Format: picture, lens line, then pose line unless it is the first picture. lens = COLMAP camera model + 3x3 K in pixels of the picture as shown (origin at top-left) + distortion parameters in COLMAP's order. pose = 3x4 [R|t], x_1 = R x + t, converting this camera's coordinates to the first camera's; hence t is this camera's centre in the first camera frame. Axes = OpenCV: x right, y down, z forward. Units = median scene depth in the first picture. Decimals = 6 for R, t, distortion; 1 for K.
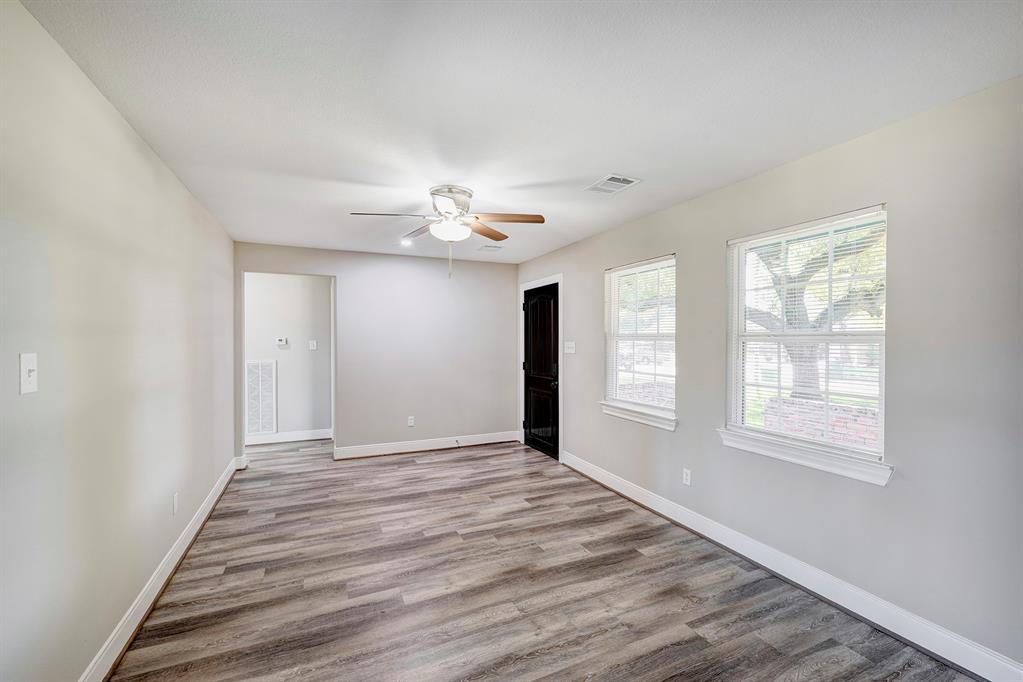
lens RADIAL K [[442.6, 0, 530.4], [0, 442.6, 343.7], [0, 0, 1]] dist [0.000091, 0.000041]
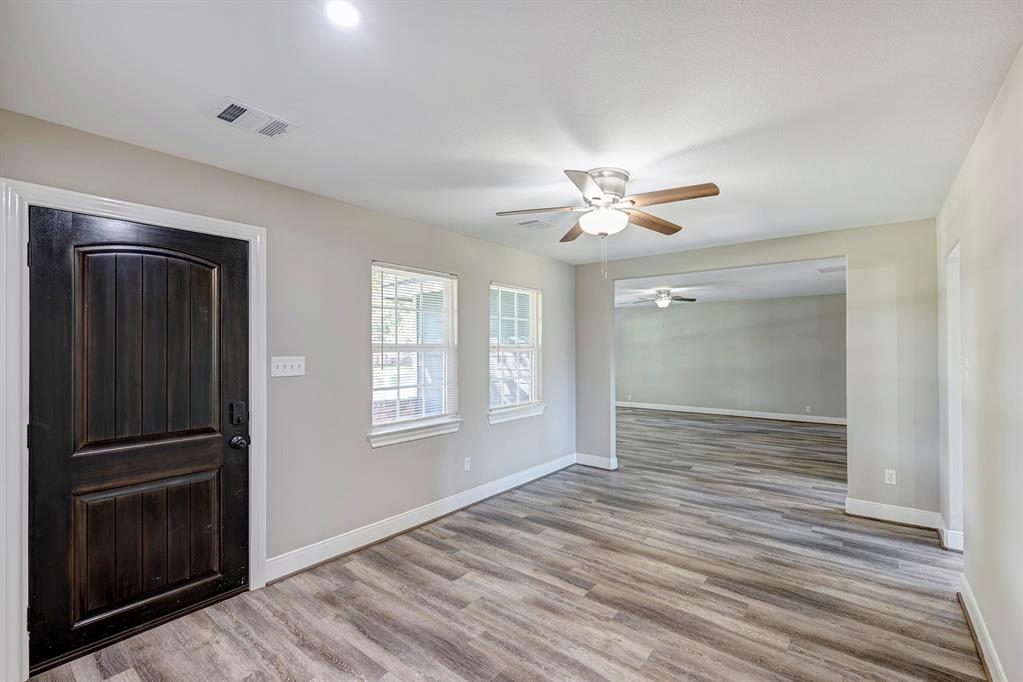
lens RADIAL K [[442.6, 0, 530.4], [0, 442.6, 343.7], [0, 0, 1]] dist [0.000091, 0.000041]
pose [[-0.456469, 0.008701, 0.889697, -0.868571], [0.012999, 0.999911, -0.003109, -0.021861], [-0.889644, 0.010146, -0.456541, 1.515131]]
